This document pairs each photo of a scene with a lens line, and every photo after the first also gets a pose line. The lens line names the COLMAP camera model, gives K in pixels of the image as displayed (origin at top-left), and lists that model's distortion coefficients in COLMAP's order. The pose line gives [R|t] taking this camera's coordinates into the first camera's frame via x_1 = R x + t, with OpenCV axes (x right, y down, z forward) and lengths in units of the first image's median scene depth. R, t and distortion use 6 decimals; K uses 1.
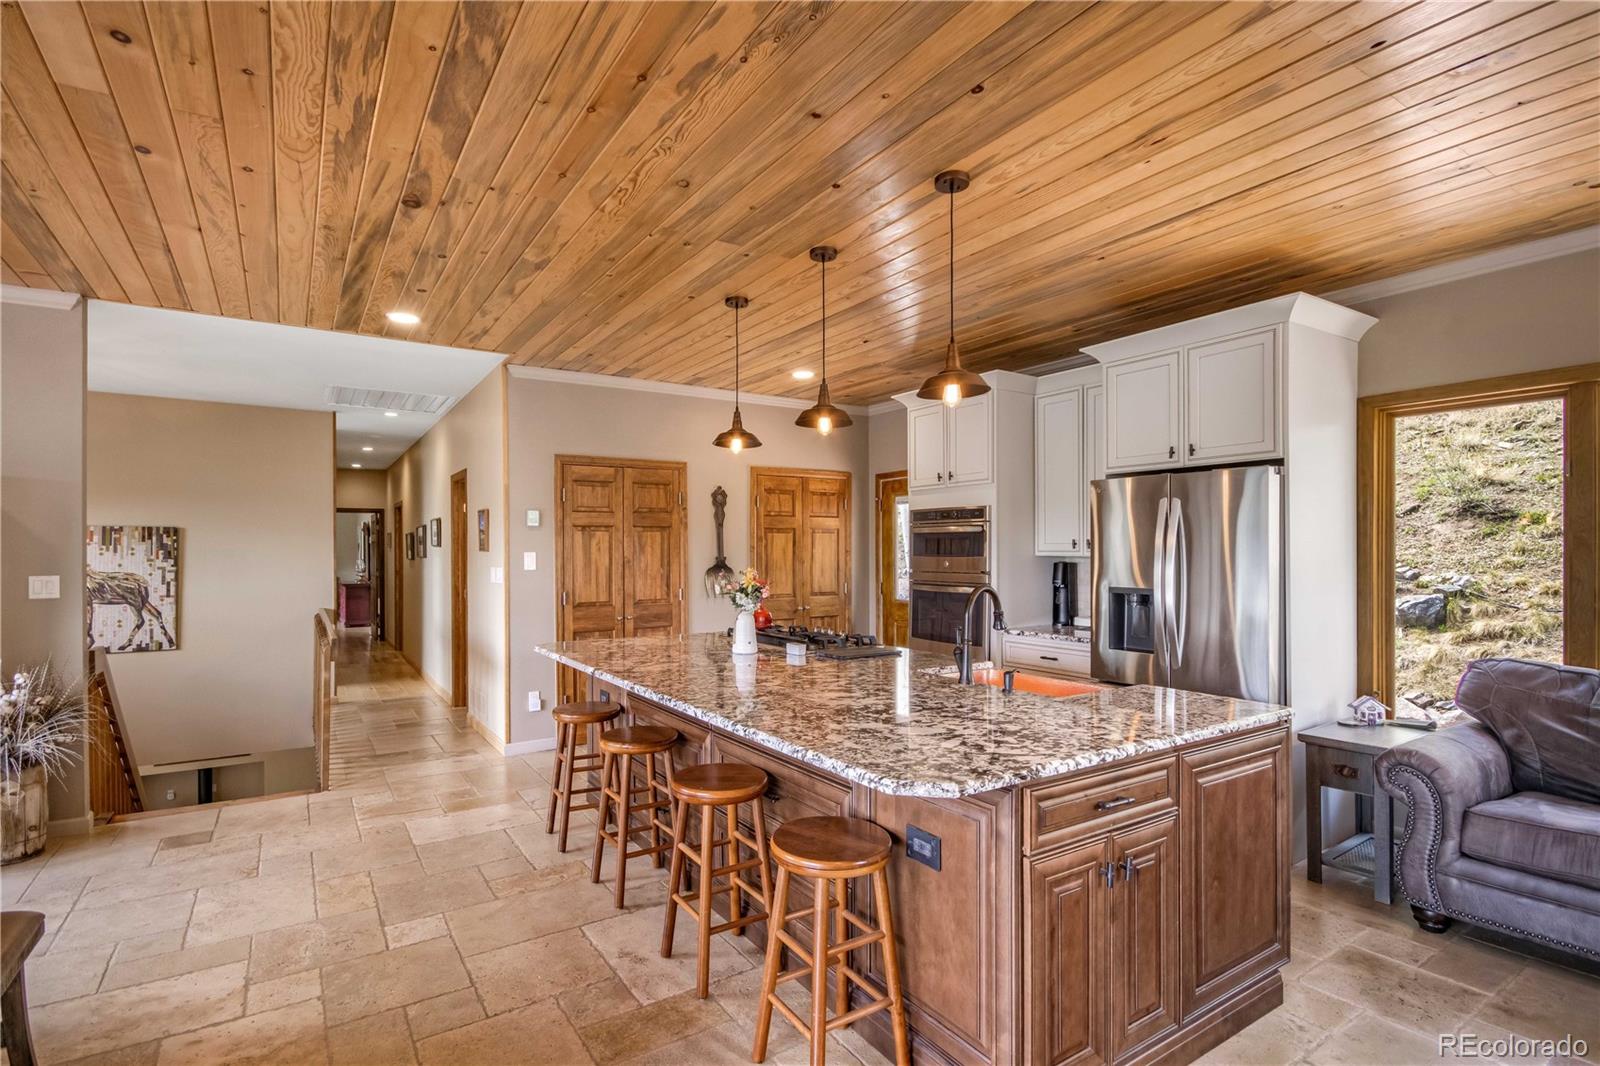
lens RADIAL K [[773.0, 0, 795.2], [0, 773.0, 551.8], [0, 0, 1]] dist [-0.002066, -0.003004]
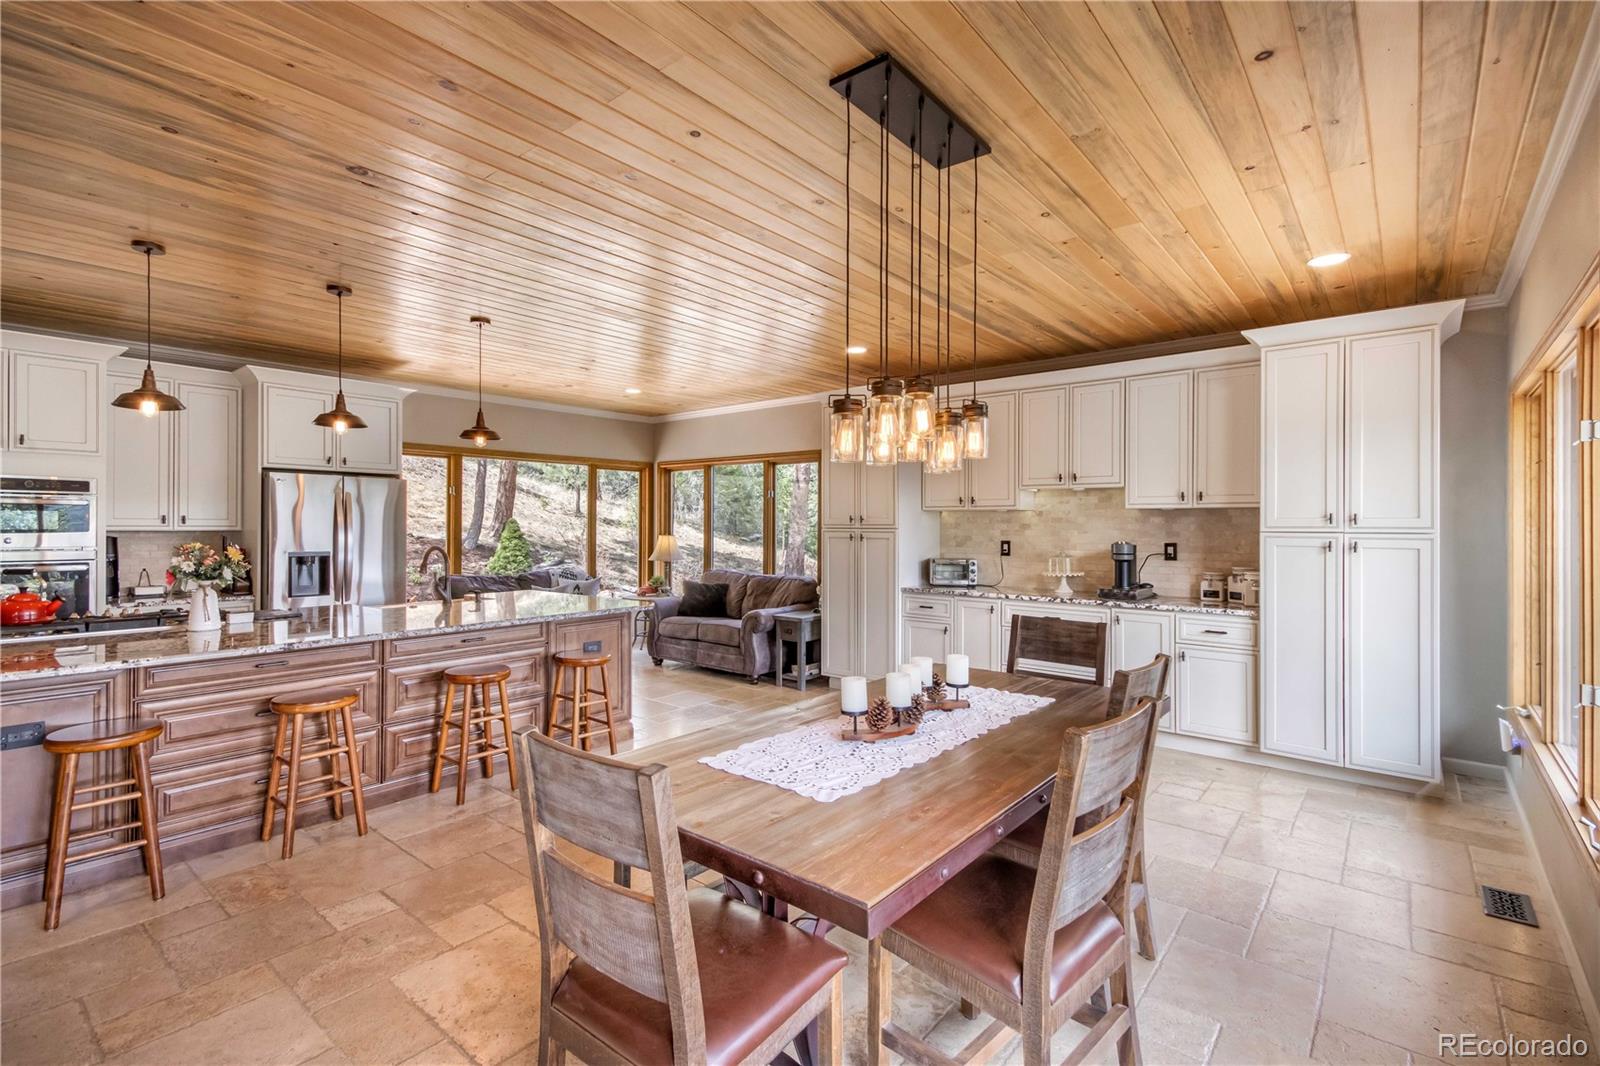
lens RADIAL K [[730.4, 0, 802.0], [0, 730.4, 523.3], [0, 0, 1]] dist [0.026277, -0.009287]
pose [[-0.294981, 0.004938, 0.955490, -0.886832], [0.000097, 0.999987, -0.005138, 0.000849], [-0.955503, -0.001423, -0.294978, 0.419732]]
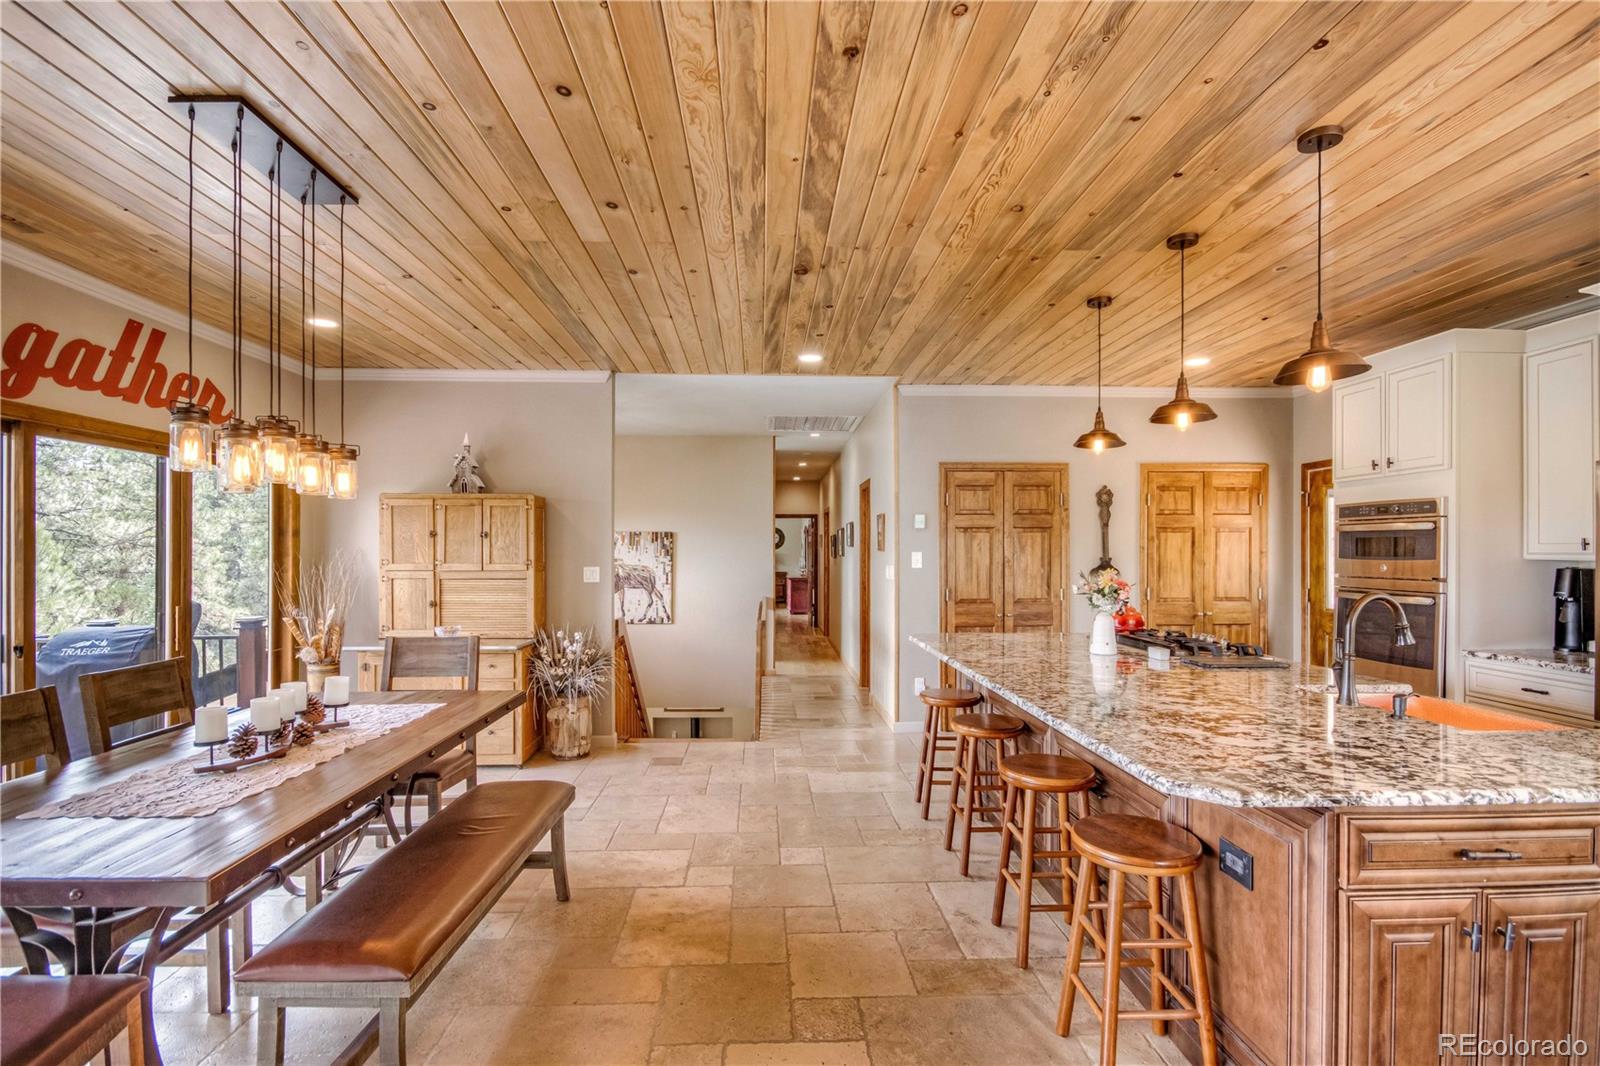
lens RADIAL K [[761.6, 0, 795.0], [0, 761.6, 551.9], [0, 0, 1]] dist [-0.003746, -0.000464]
pose [[0.860316, 0.004175, -0.509745, 0.069427], [-0.003913, 0.999991, 0.001585, -0.000697], [0.509747, 0.000631, 0.860324, -0.034627]]
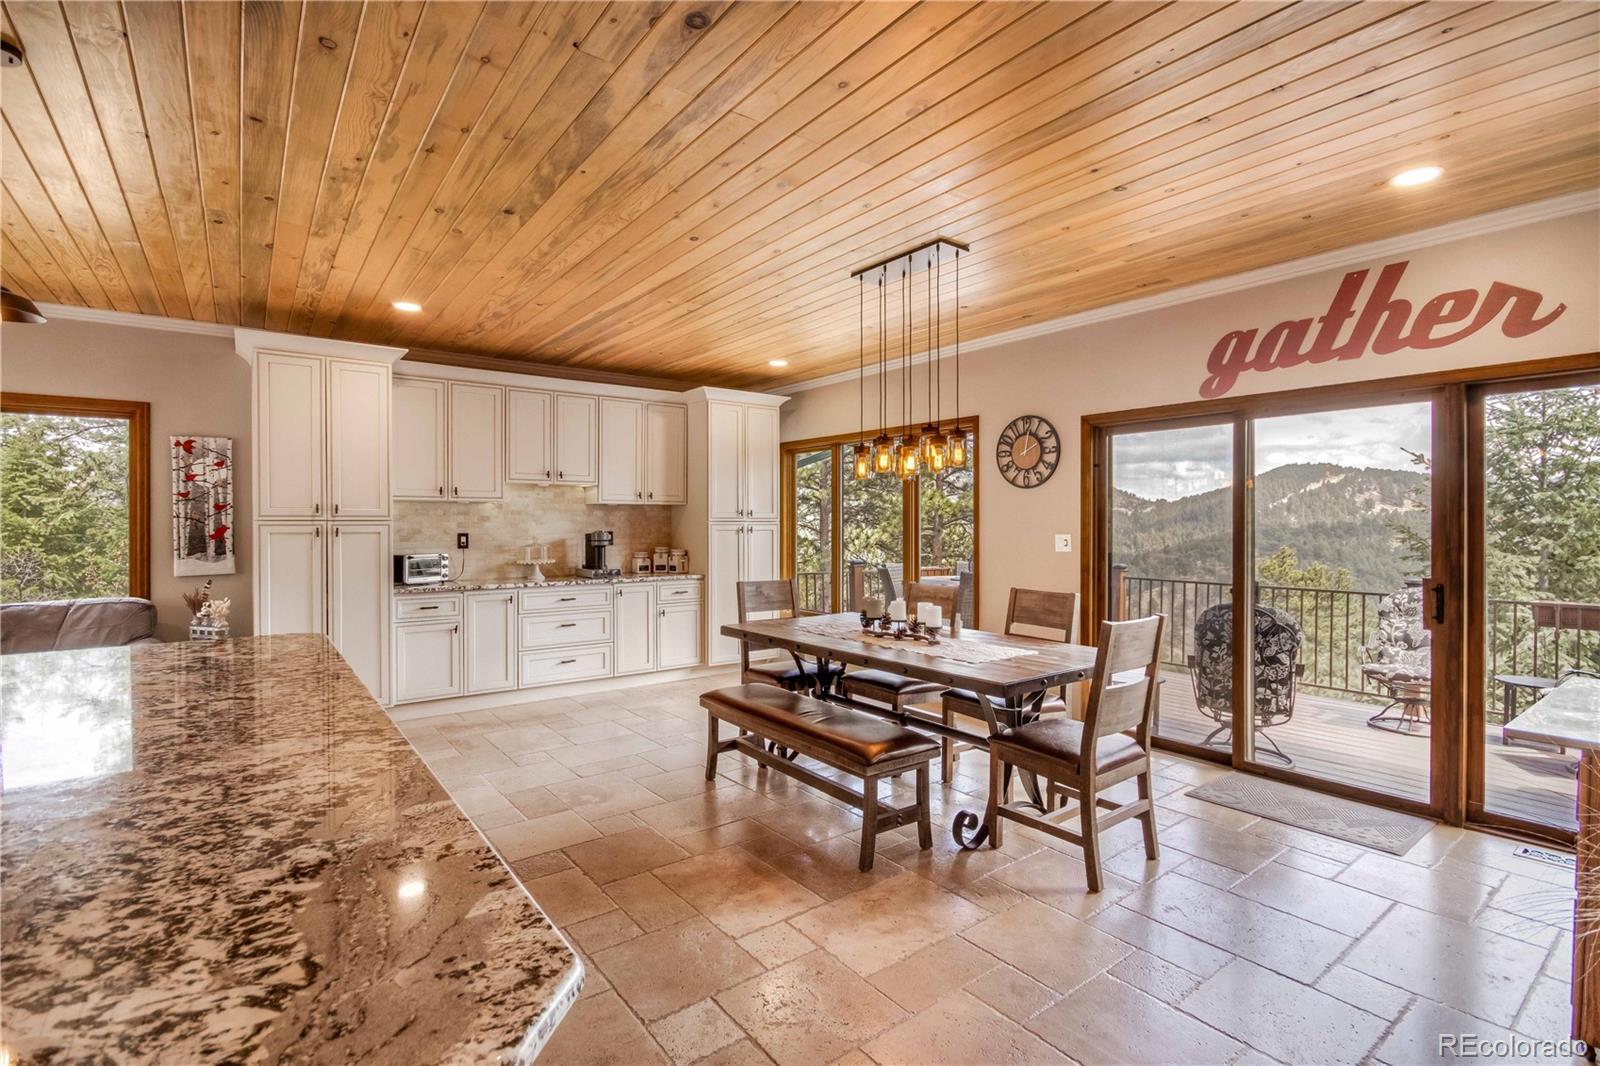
lens RADIAL K [[744.6, 0, 797.4], [0, 744.6, 526.6], [0, 0, 1]] dist [0.001729, -0.007460]
pose [[-0.997911, 0.006470, -0.064275, -0.308591], [0.006040, 0.999958, 0.006877, 0.007596], [0.064317, 0.006474, -0.997909, 0.964000]]
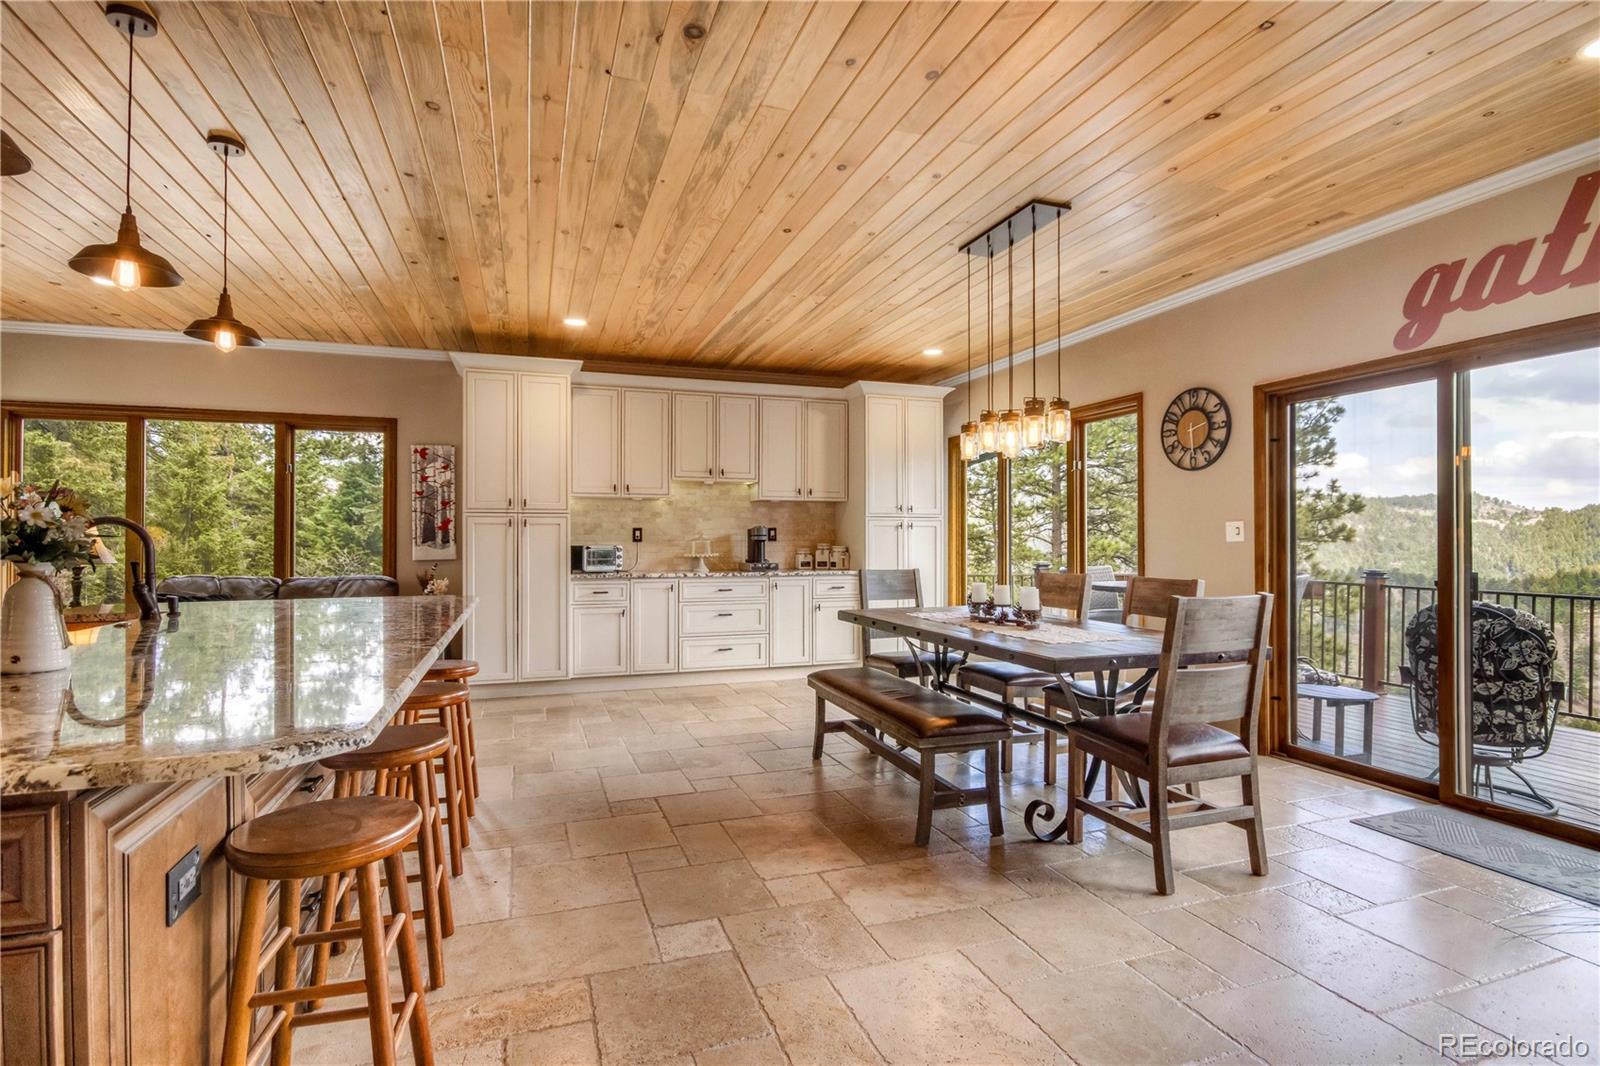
lens RADIAL K [[785.3, 0, 796.5], [0, 785.3, 534.6], [0, 0, 1]] dist [-0.000621, -0.000533]
pose [[-0.969319, 0.006650, 0.245717, -0.453313], [0.005582, 0.999972, -0.005040, 0.042971], [-0.245744, -0.003514, -0.969329, 1.000717]]
